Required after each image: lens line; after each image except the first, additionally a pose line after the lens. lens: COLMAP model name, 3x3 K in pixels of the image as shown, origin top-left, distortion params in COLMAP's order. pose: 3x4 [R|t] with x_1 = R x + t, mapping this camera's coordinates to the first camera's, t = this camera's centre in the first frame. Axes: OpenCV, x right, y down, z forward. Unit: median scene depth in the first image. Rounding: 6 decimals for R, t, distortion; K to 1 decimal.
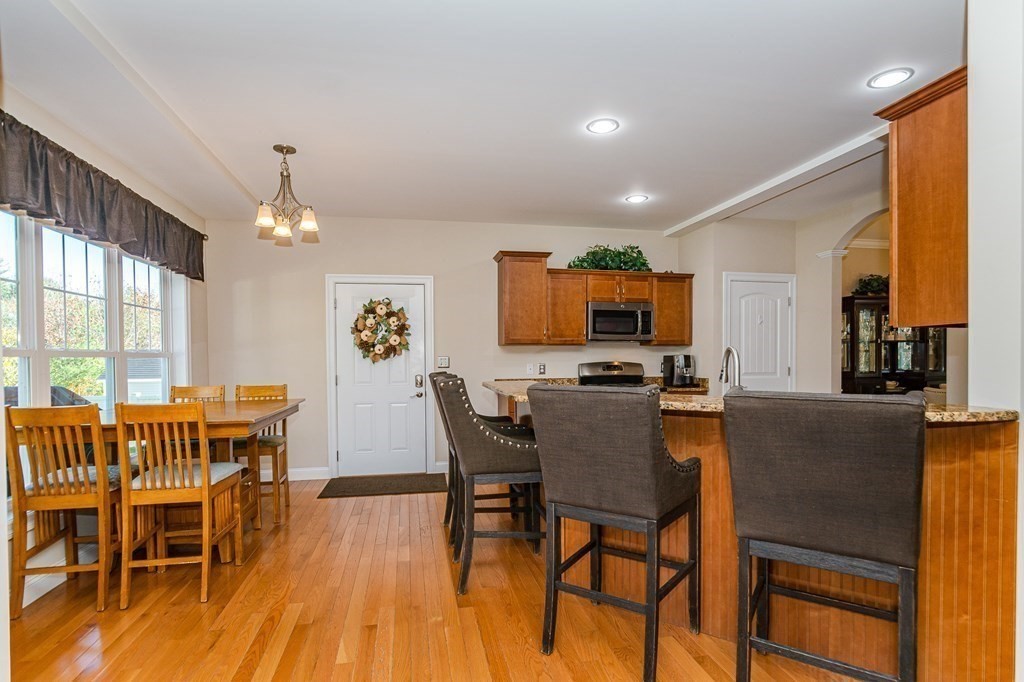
lens RADIAL K [[536.9, 0, 514.7], [0, 536.9, 369.5], [0, 0, 1]] dist [-0.014955, 0.007284]
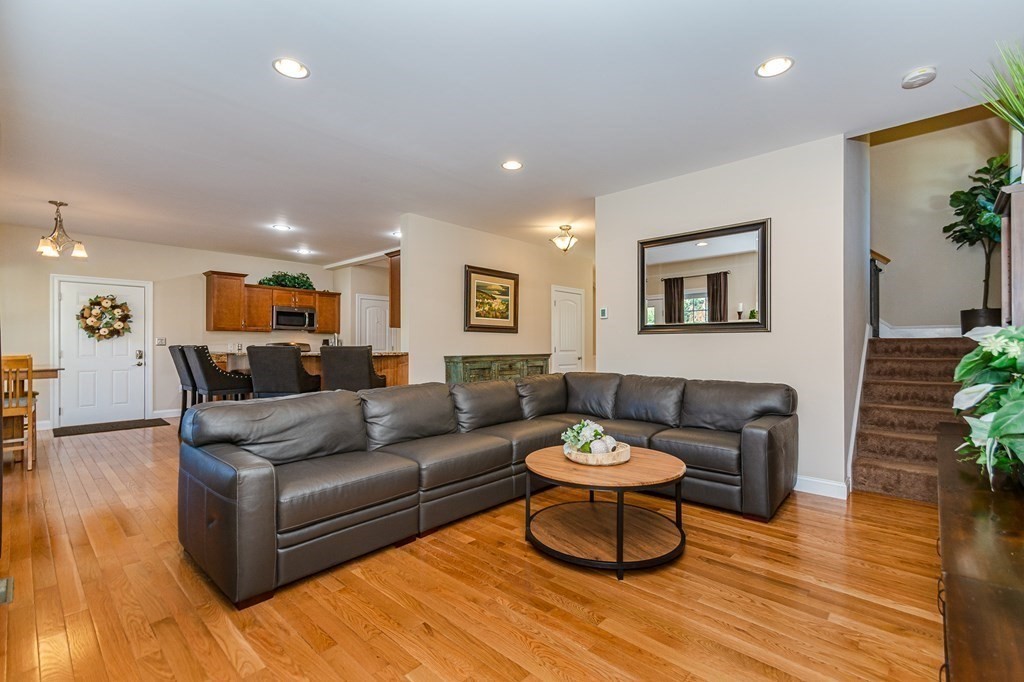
lens RADIAL K [[464.9, 0, 513.2], [0, 464.9, 342.5], [0, 0, 1]] dist [0.010521, 0.002910]
pose [[0.818374, 0.010992, 0.574581, -0.082710], [0.005580, 0.999618, -0.027070, 0.029571], [-0.574659, 0.025360, 0.818000, -0.601245]]
